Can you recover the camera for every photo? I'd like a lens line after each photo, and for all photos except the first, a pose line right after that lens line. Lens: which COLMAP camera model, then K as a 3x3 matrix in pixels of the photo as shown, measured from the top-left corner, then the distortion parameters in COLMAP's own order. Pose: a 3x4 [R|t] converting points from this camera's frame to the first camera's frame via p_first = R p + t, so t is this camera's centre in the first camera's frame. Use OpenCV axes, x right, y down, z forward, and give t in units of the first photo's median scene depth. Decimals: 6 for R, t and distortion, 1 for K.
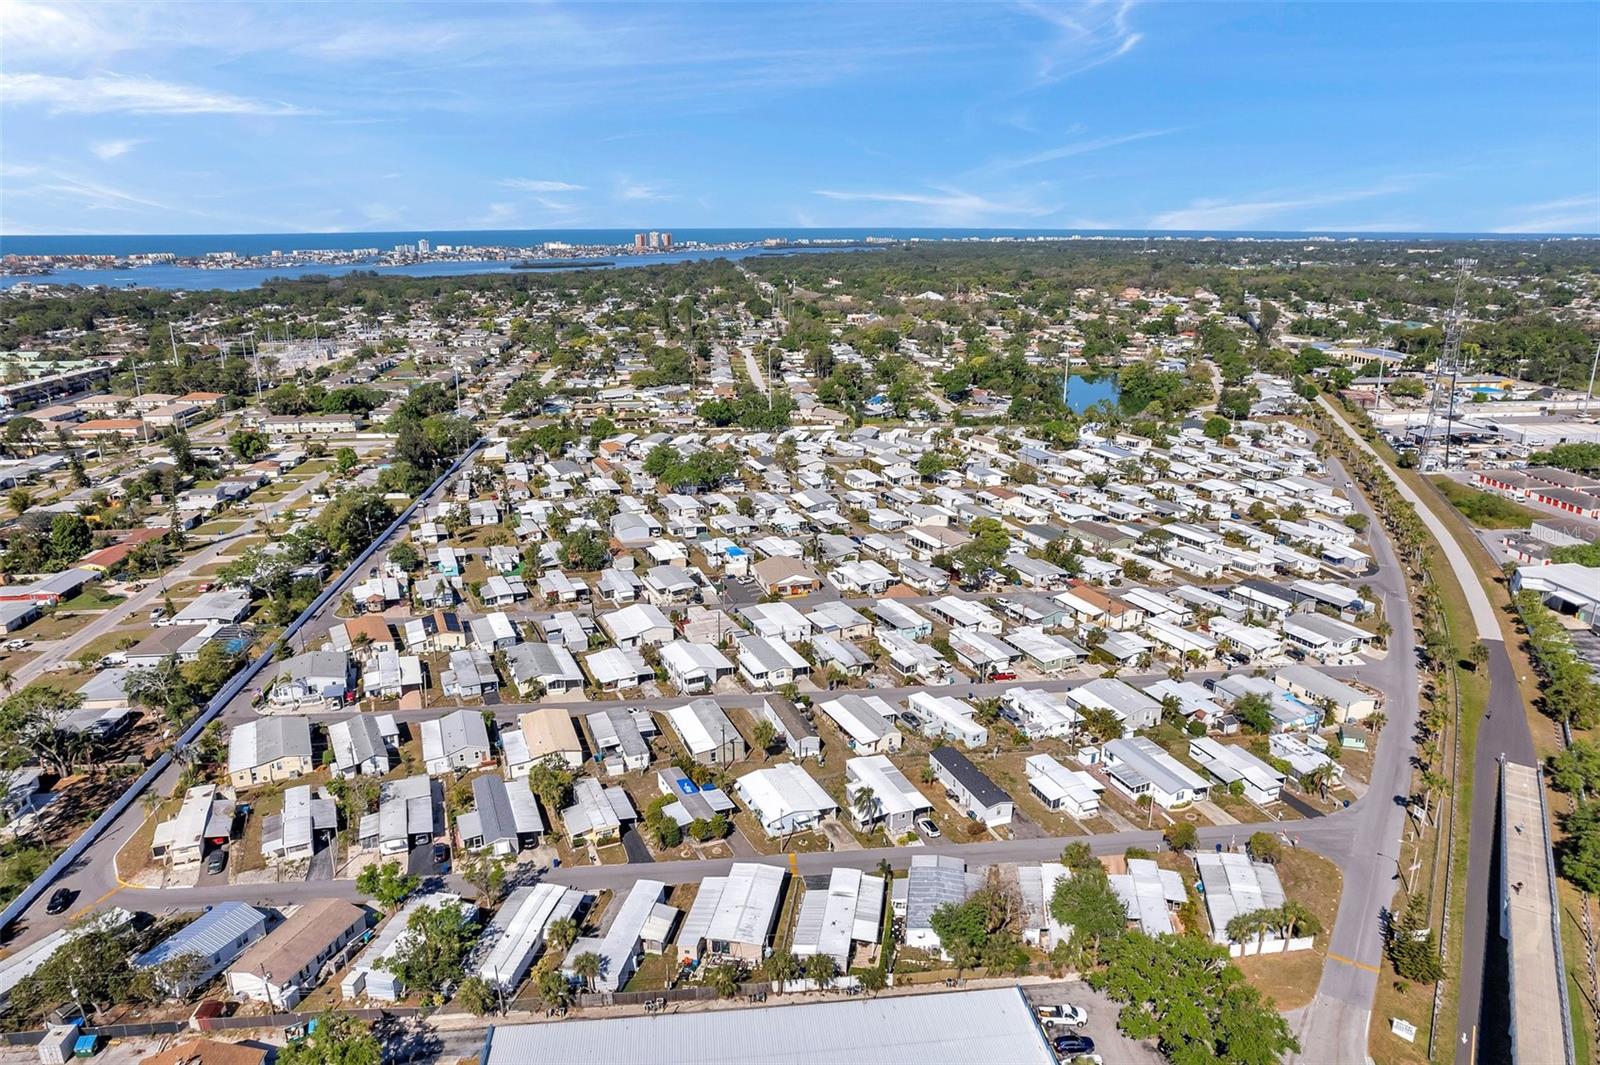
lens RADIAL K [[1048.9, 0, 821.8], [0, 1048.9, 533.8], [0, 0, 1]] dist [-0.077071, 0.056581]
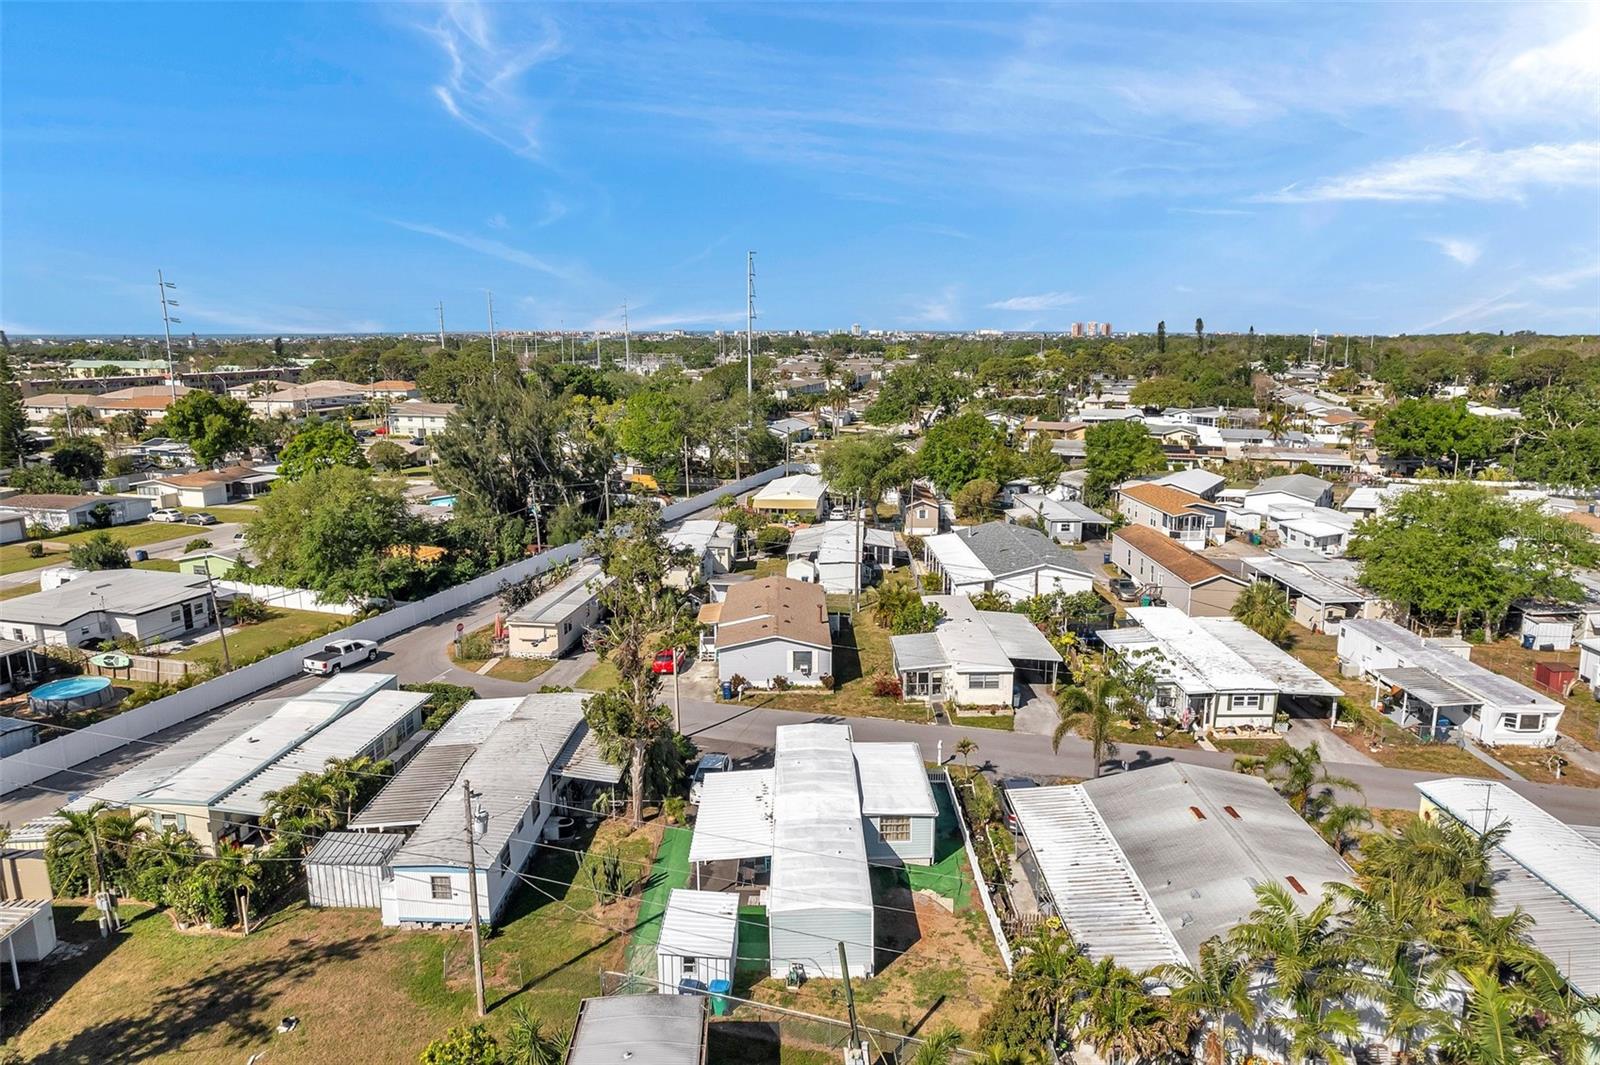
lens RADIAL K [[1043.3, 0, 821.9], [0, 1043.3, 523.0], [0, 0, 1]] dist [-0.083702, 0.073785]
pose [[0.922660, 0.071871, -0.378857, -0.147607], [-0.112494, 0.989909, -0.086175, -0.033014], [0.368840, 0.122129, 0.921434, 0.572849]]
